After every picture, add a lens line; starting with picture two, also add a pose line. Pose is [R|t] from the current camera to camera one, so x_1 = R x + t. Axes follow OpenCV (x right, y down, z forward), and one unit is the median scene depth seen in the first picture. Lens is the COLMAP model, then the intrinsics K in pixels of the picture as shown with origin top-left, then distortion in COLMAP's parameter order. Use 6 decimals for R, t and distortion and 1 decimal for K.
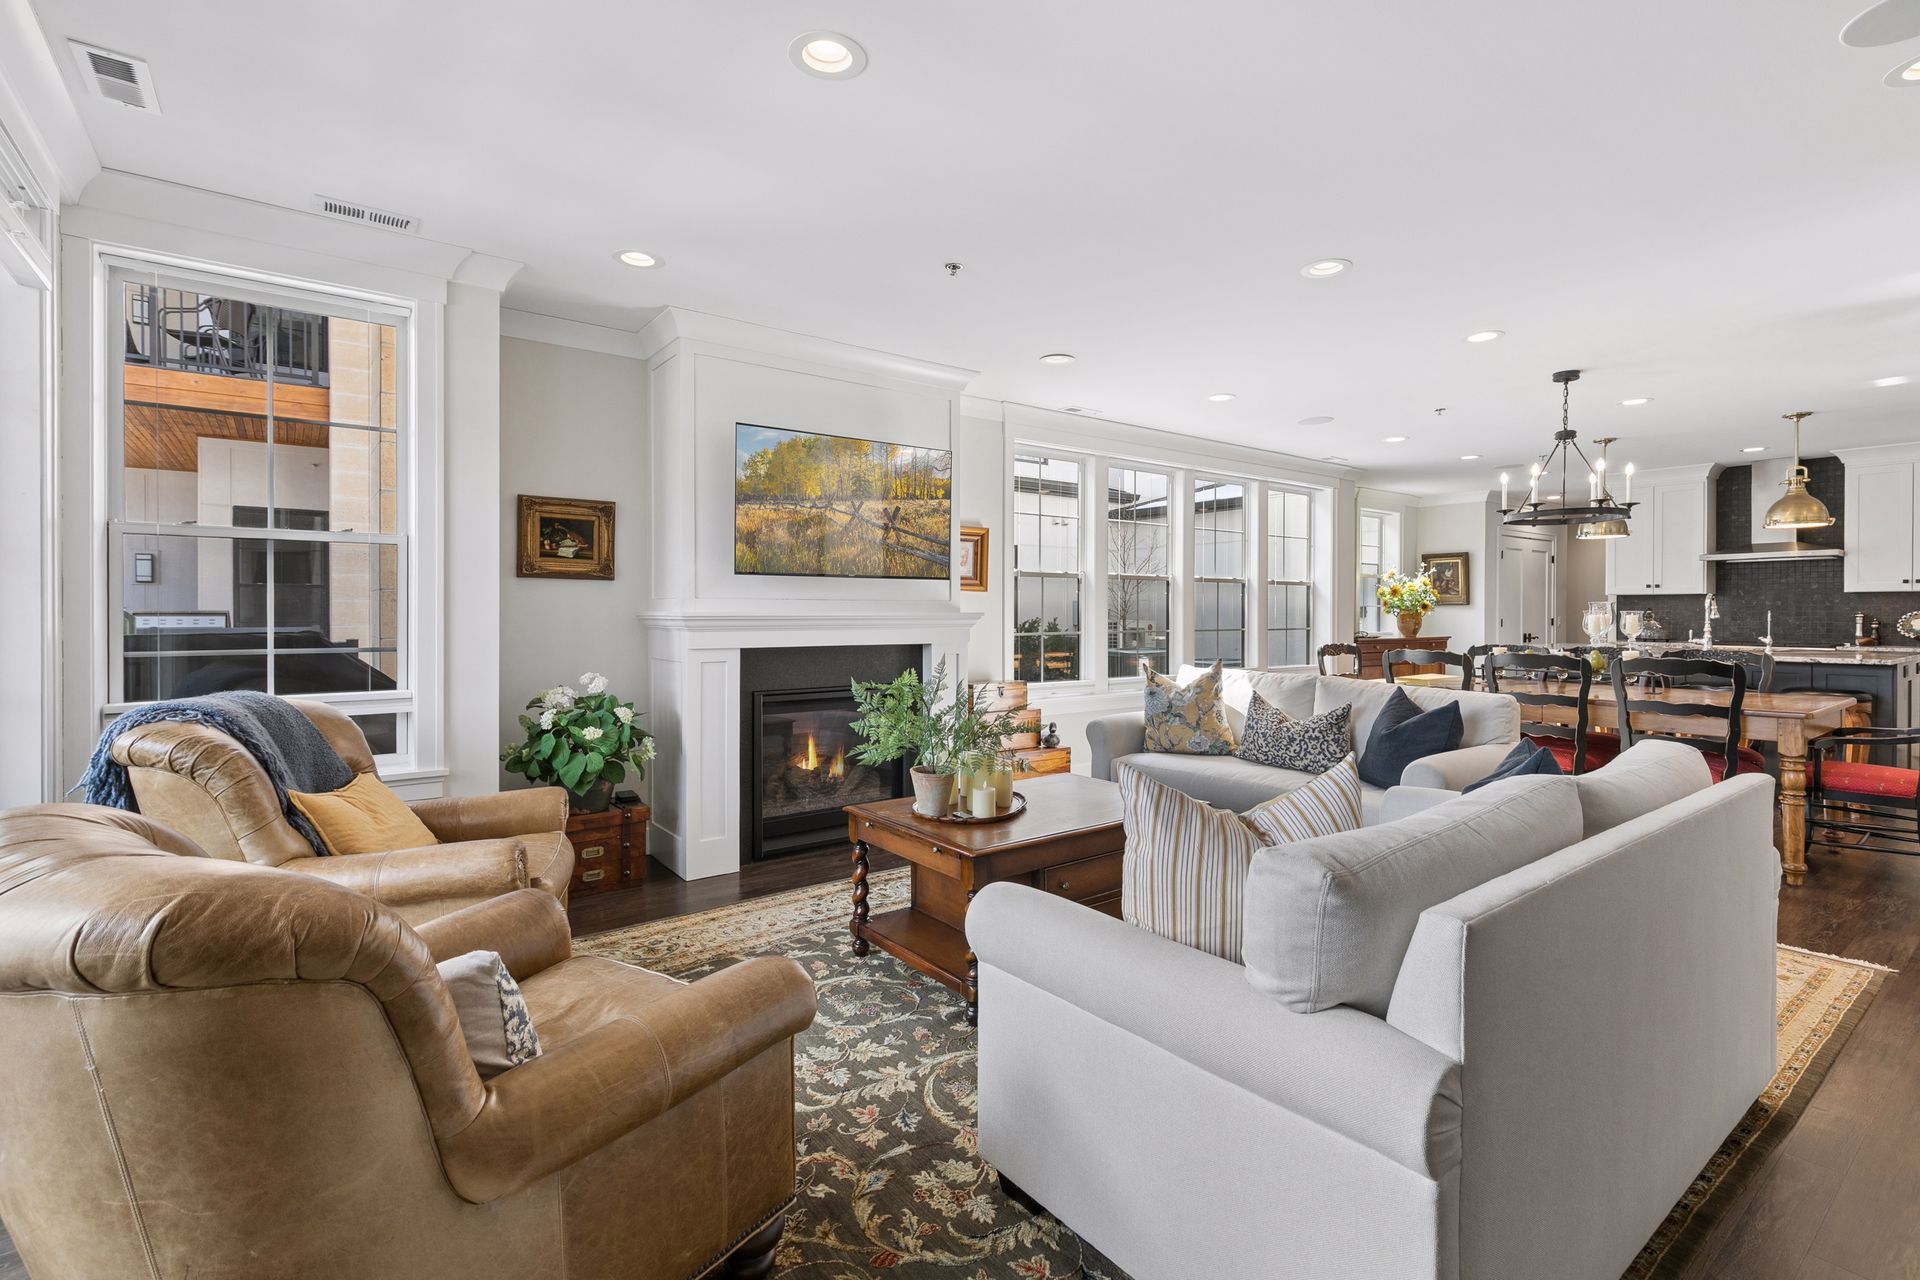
lens RADIAL K [[877.4, 0, 961.4], [0, 877.4, 616.4], [0, 0, 1]] dist [0.001723, -0.000068]
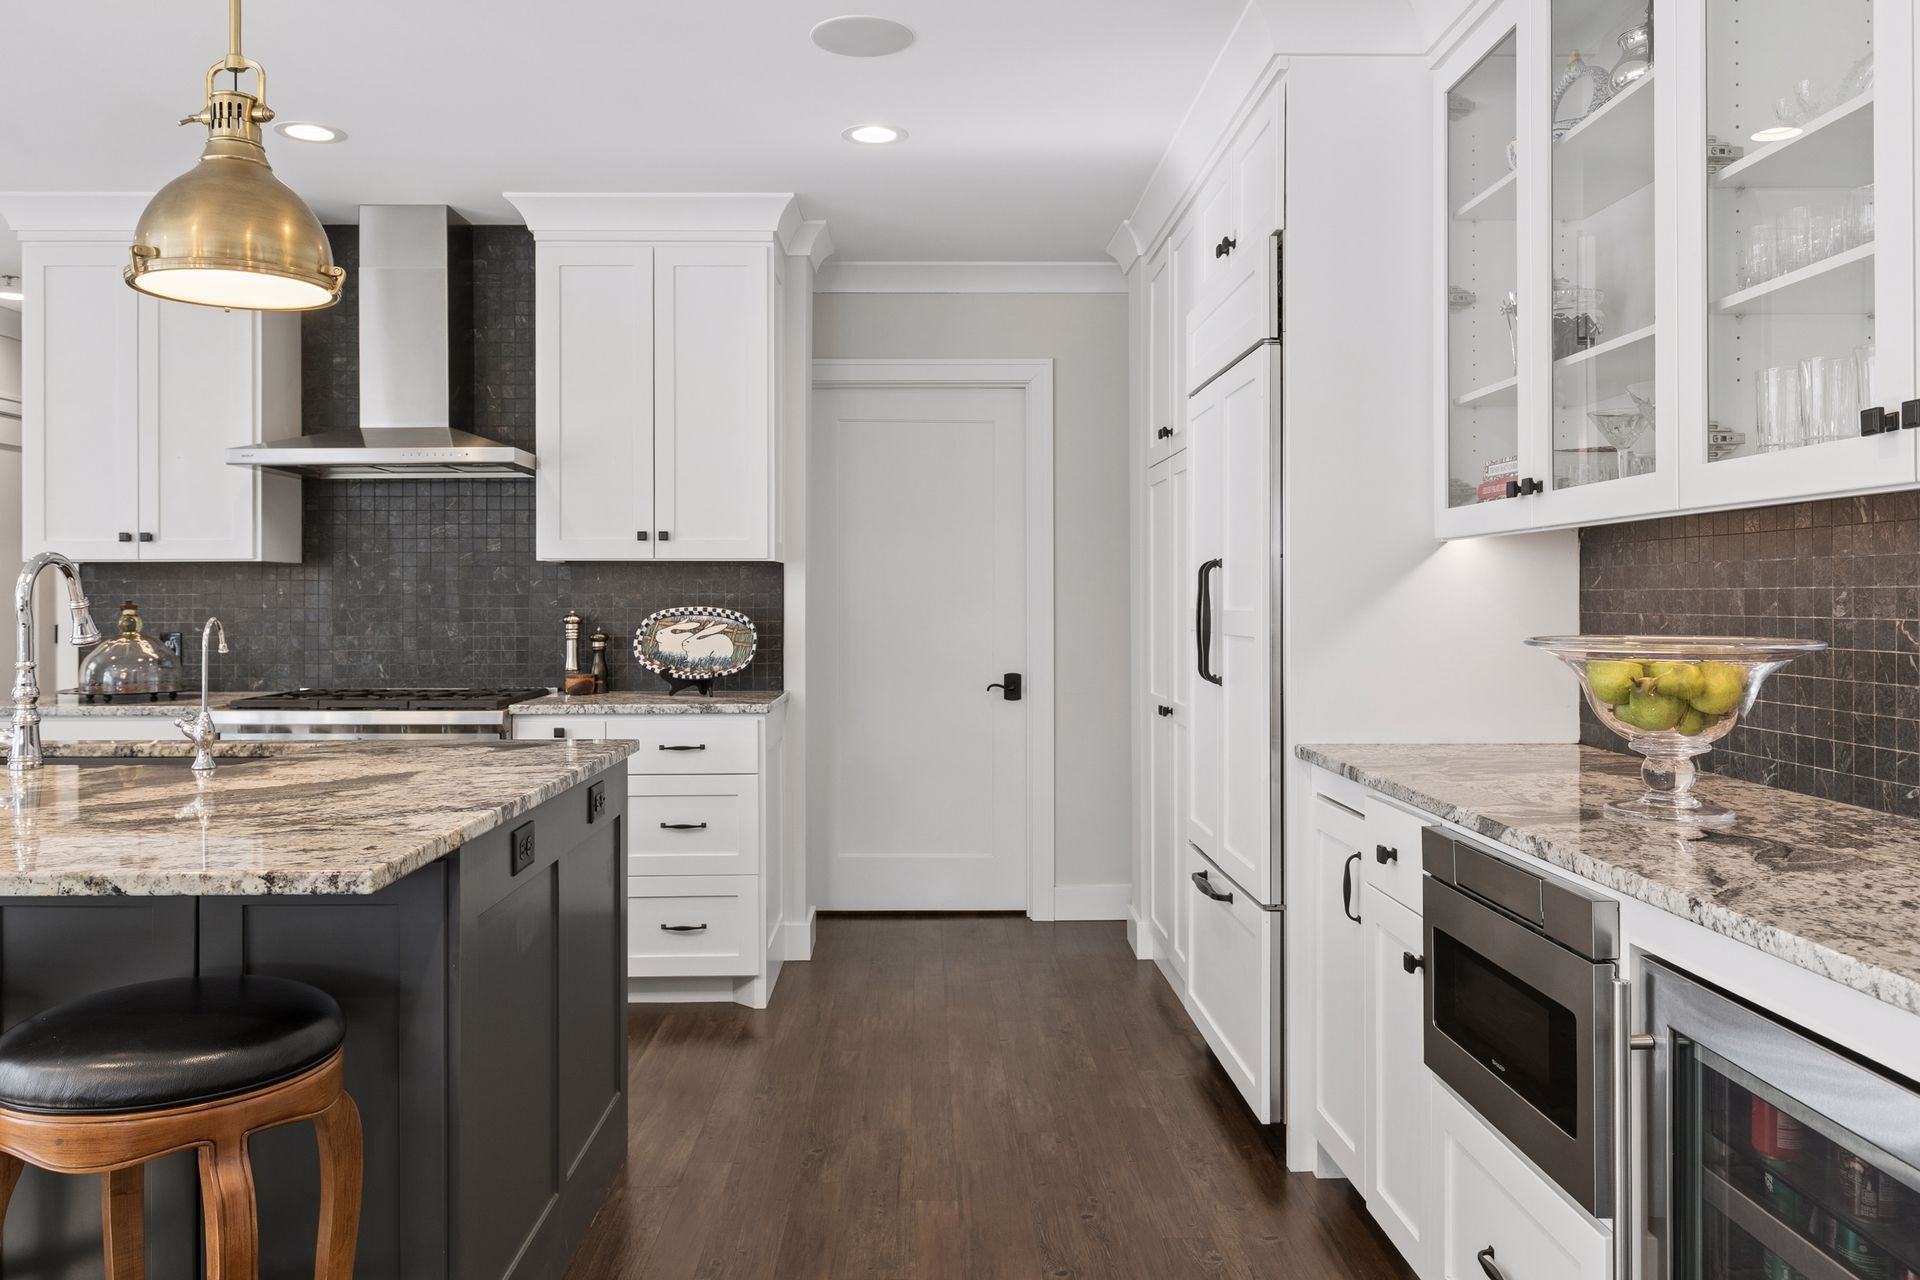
lens RADIAL K [[1415.4, 0, 934.5], [0, 1415.4, 598.3], [0, 0, 1]] dist [-0.001310, -0.002509]
pose [[0.597155, -0.001198, 0.802125, 0.985652], [0.006239, 0.999976, -0.003151, -0.012739], [-0.802101, 0.006886, 0.597148, 0.783368]]
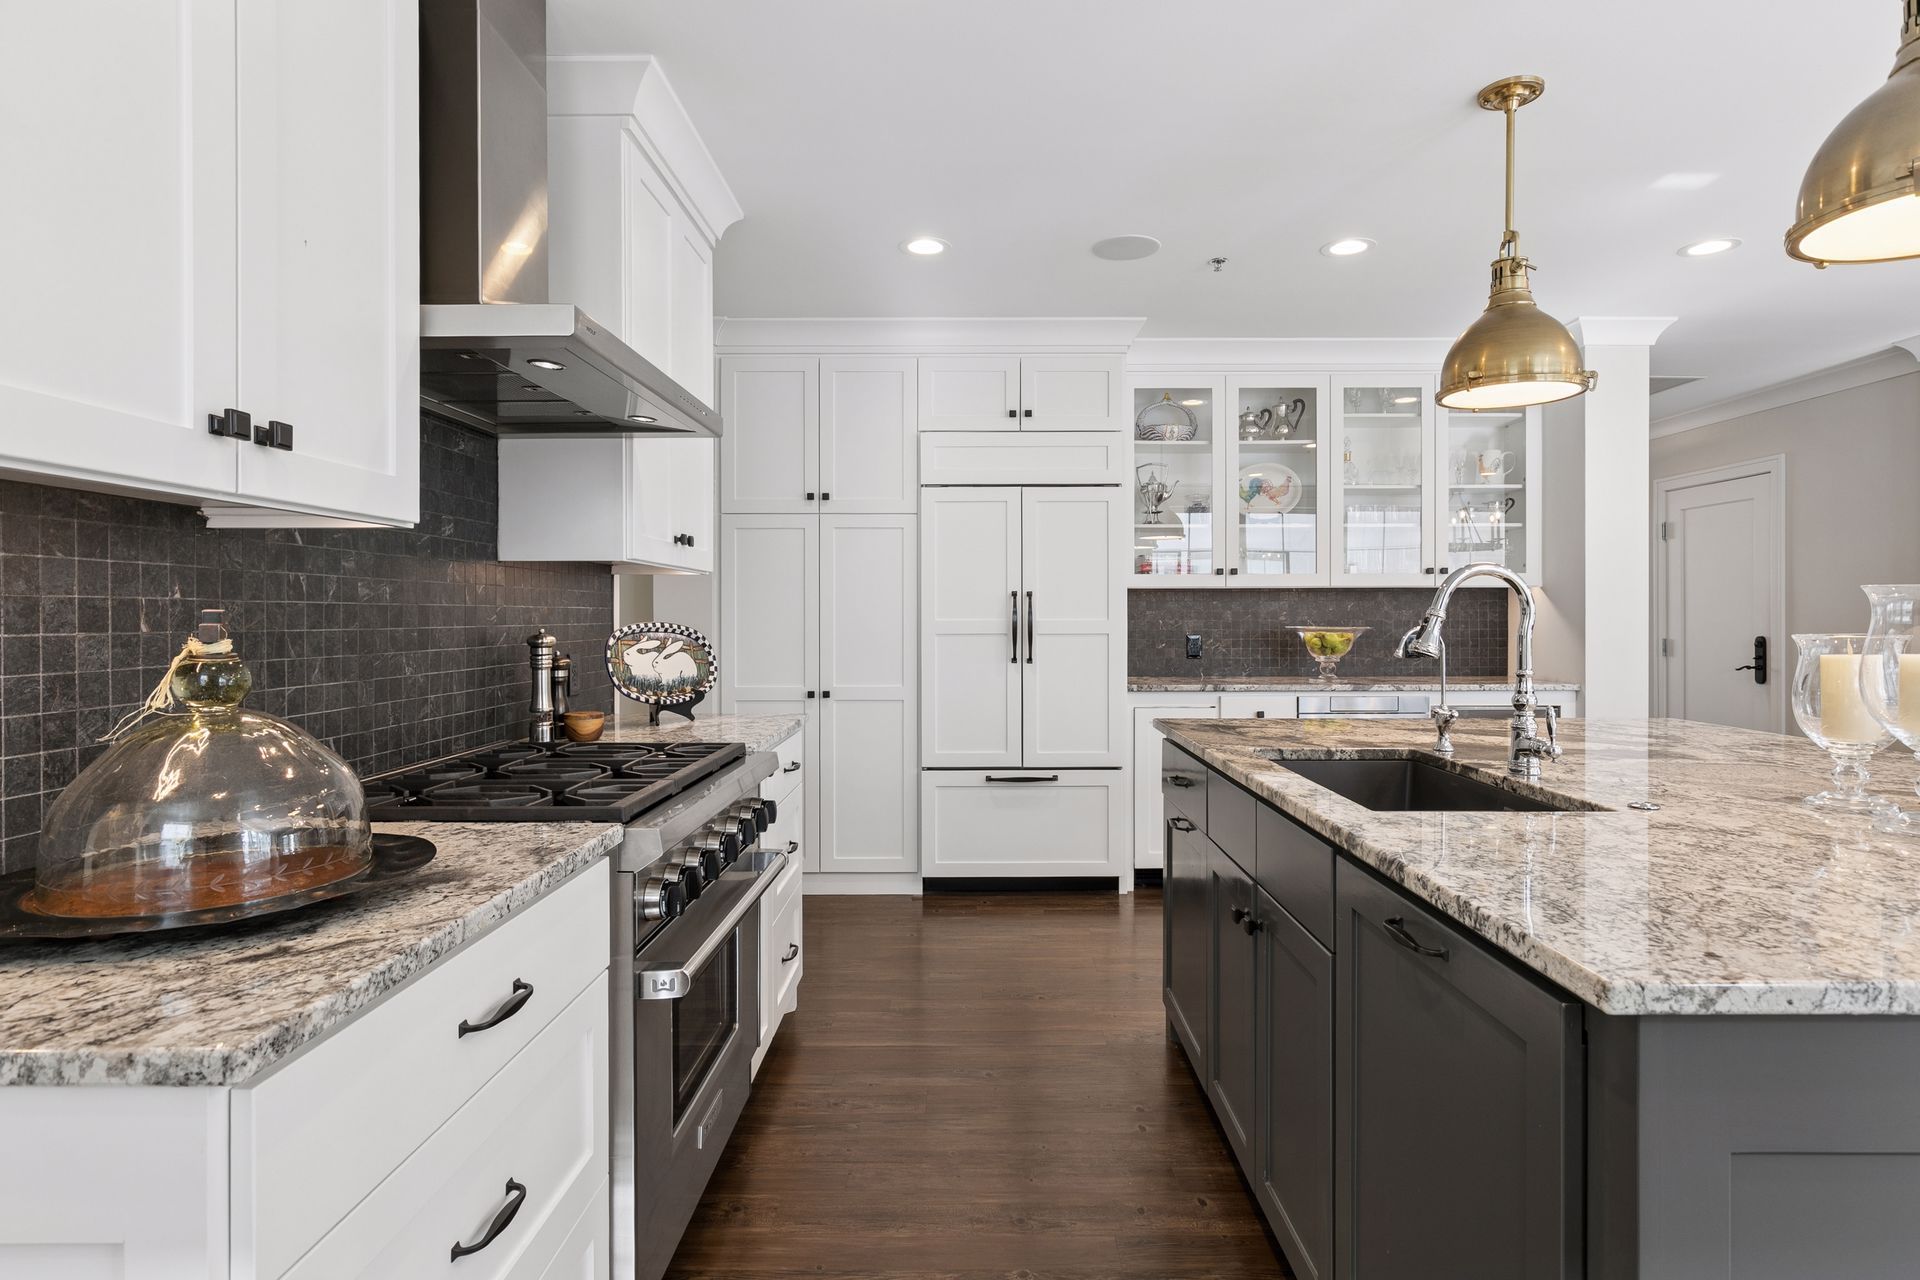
lens RADIAL K [[995.4, 0, 973.8], [0, 995.4, 621.3], [0, 0, 1]] dist [0.002520, 0.000580]
pose [[-0.795388, -0.002720, 0.606095, 1.163489], [0.004386, 0.999938, 0.010243, -0.017348], [-0.606085, 0.010806, -0.795326, 1.945913]]
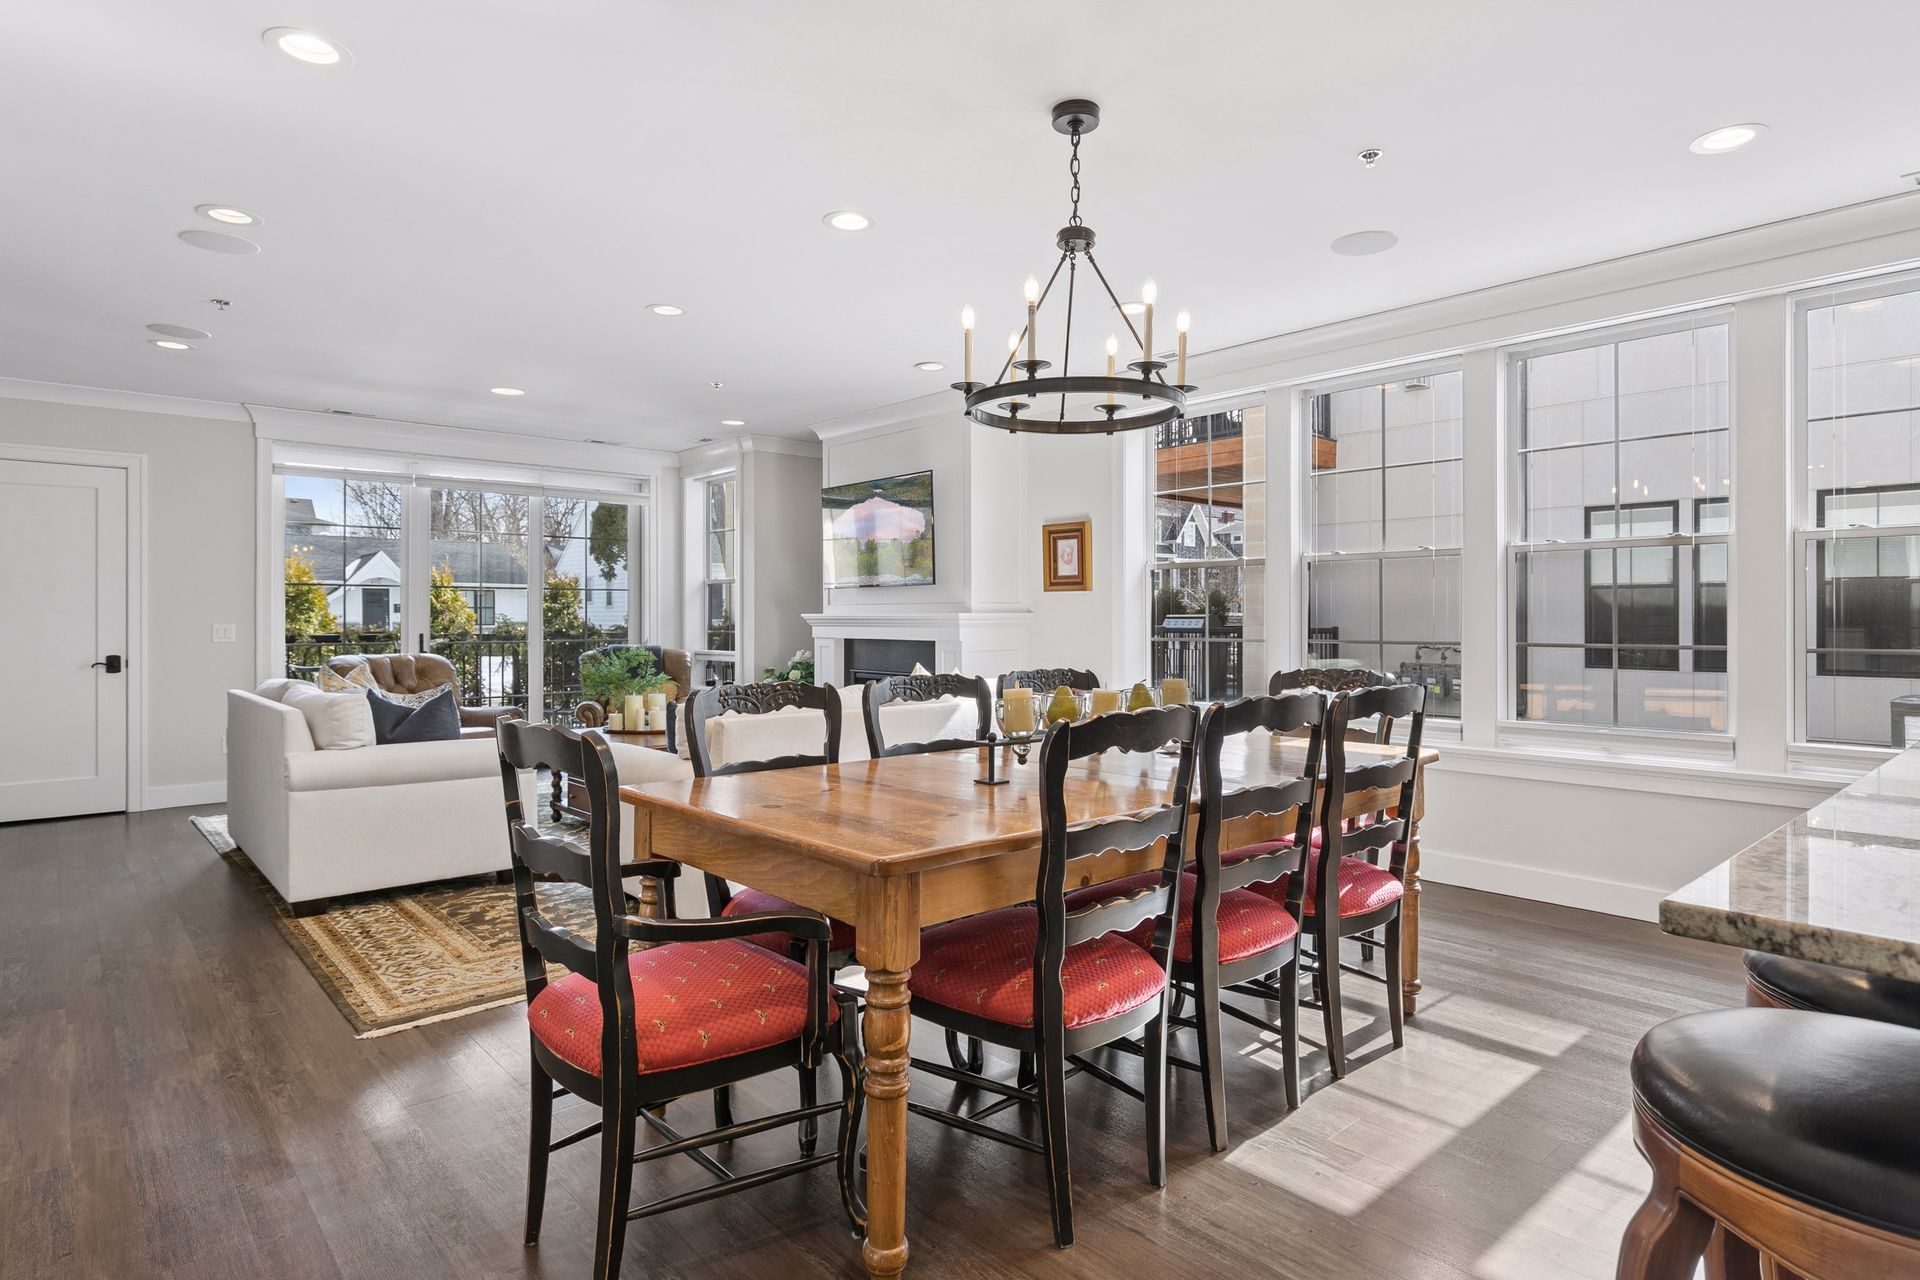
lens RADIAL K [[1037.2, 0, 983.8], [0, 1037.2, 616.5], [0, 0, 1]] dist [-0.001156, -0.000032]
pose [[0.088892, -0.002612, -0.996038, 1.400468], [-0.004358, 0.999986, -0.003011, 0.003561], [0.996032, 0.004608, 0.088880, 1.006700]]
